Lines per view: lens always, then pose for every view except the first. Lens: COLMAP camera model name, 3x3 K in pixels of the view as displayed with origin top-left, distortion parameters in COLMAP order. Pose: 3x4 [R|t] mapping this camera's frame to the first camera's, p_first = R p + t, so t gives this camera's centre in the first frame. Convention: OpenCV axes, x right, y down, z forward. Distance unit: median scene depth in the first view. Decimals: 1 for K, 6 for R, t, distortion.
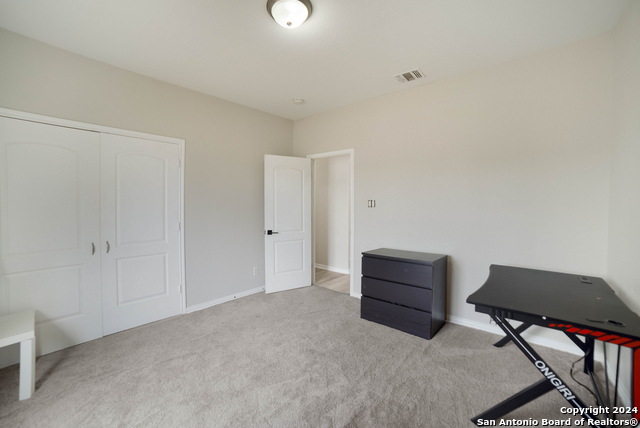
lens RADIAL K [[261.1, 0, 317.2], [0, 261.1, 211.9], [0, 0, 1]] dist [-0.034147, 0.000308]
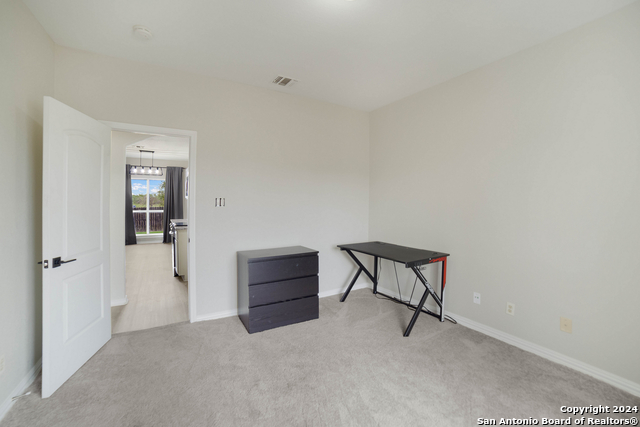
lens RADIAL K [[261.1, 0, 317.2], [0, 261.1, 211.4], [0, 0, 1]] dist [-0.034147, 0.000308]
pose [[0.330428, -0.025248, 0.943493, -0.570877], [0.032198, 0.999362, 0.015466, -0.006290], [-0.943282, 0.025268, 0.331030, 0.503807]]
